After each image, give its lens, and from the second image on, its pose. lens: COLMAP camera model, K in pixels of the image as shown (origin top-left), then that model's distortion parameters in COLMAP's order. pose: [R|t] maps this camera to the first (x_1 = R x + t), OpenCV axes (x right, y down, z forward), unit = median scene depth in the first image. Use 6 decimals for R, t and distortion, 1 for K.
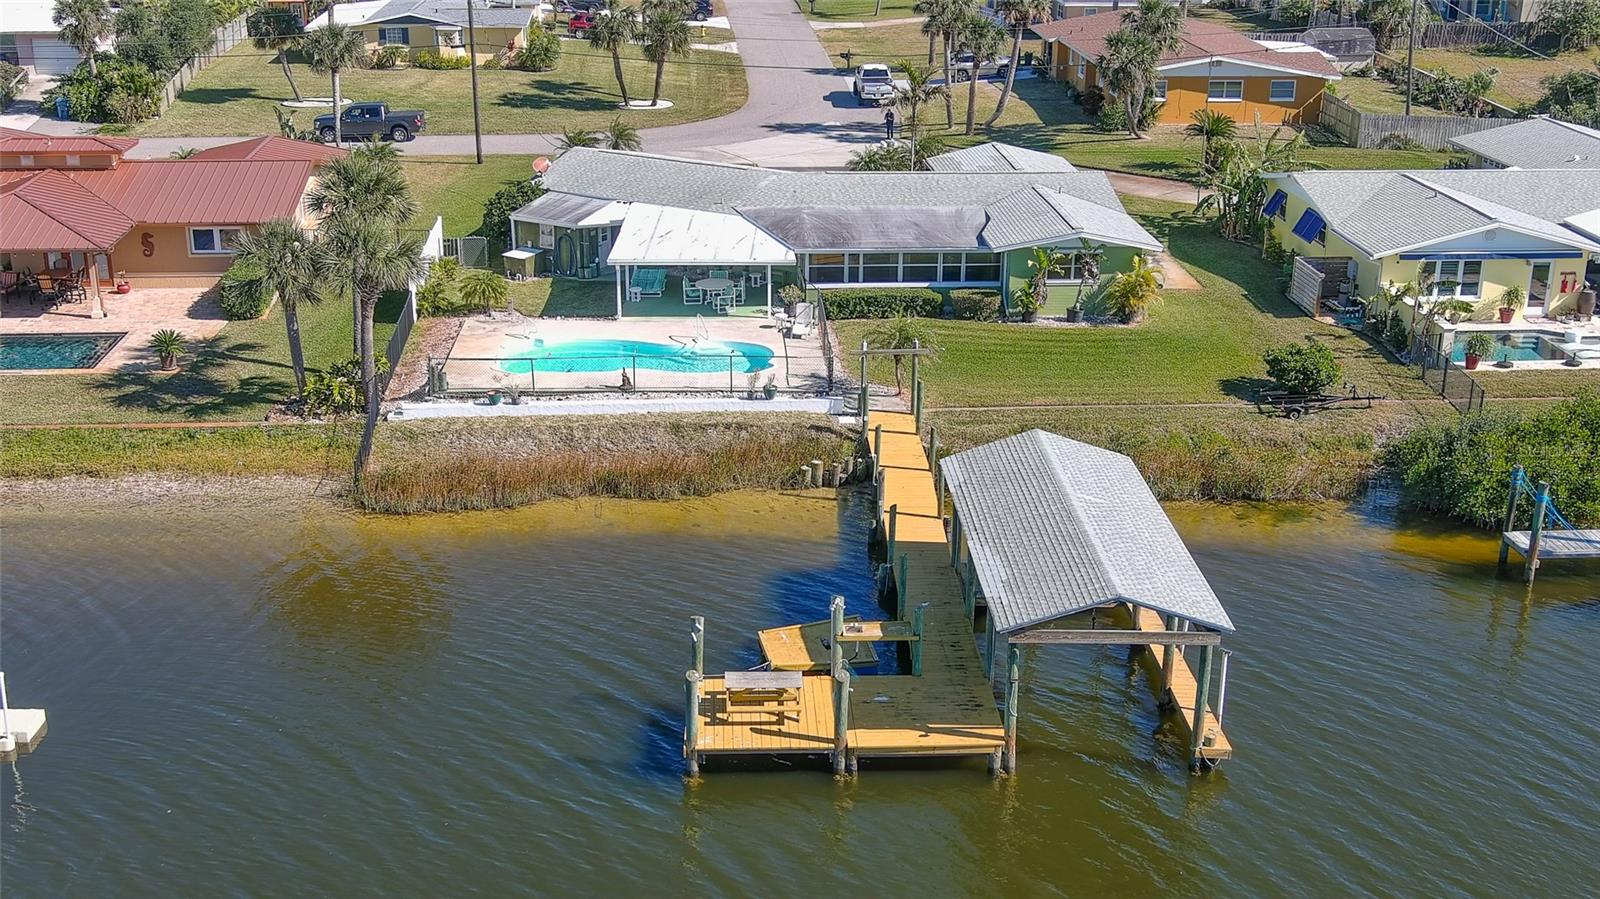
lens RADIAL K [[1841.9, 0, 800.0], [0, 1841.9, 449.5], [0, 0, 1]] dist [0.041358, -0.142699]
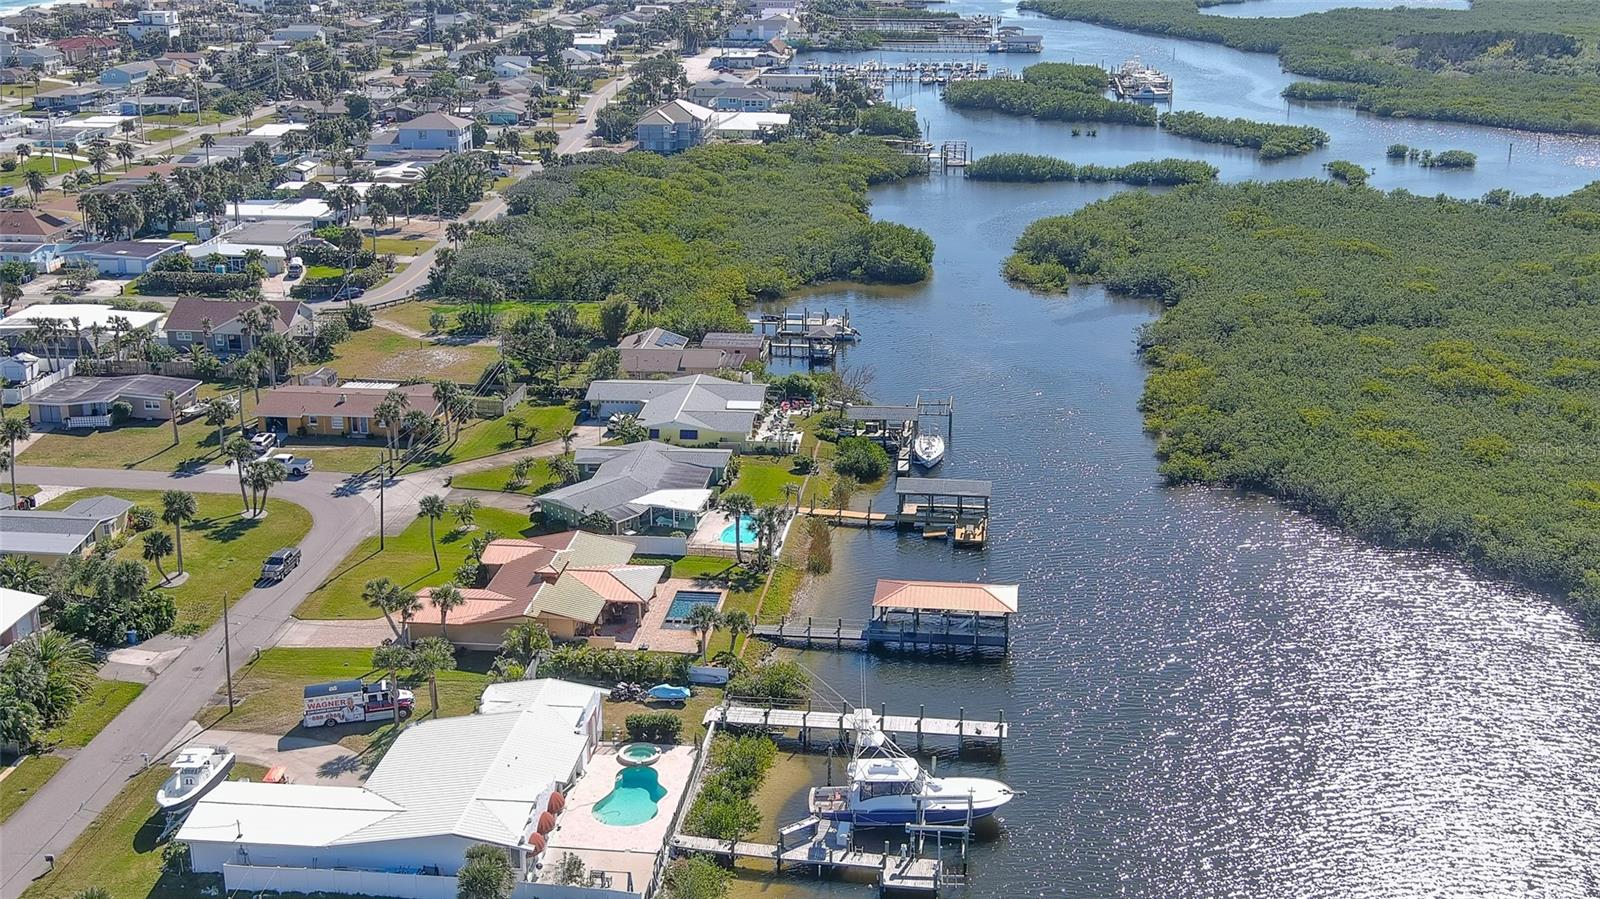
lens RADIAL K [[1841.9, 0, 800.0], [0, 1841.9, 449.5], [0, 0, 1]] dist [0.041358, -0.142699]
pose [[0.174077, -0.309918, 0.934691, -2.858160], [0.336129, 0.910876, 0.239421, -0.861836], [-0.925589, 0.272500, 0.262735, 0.045786]]
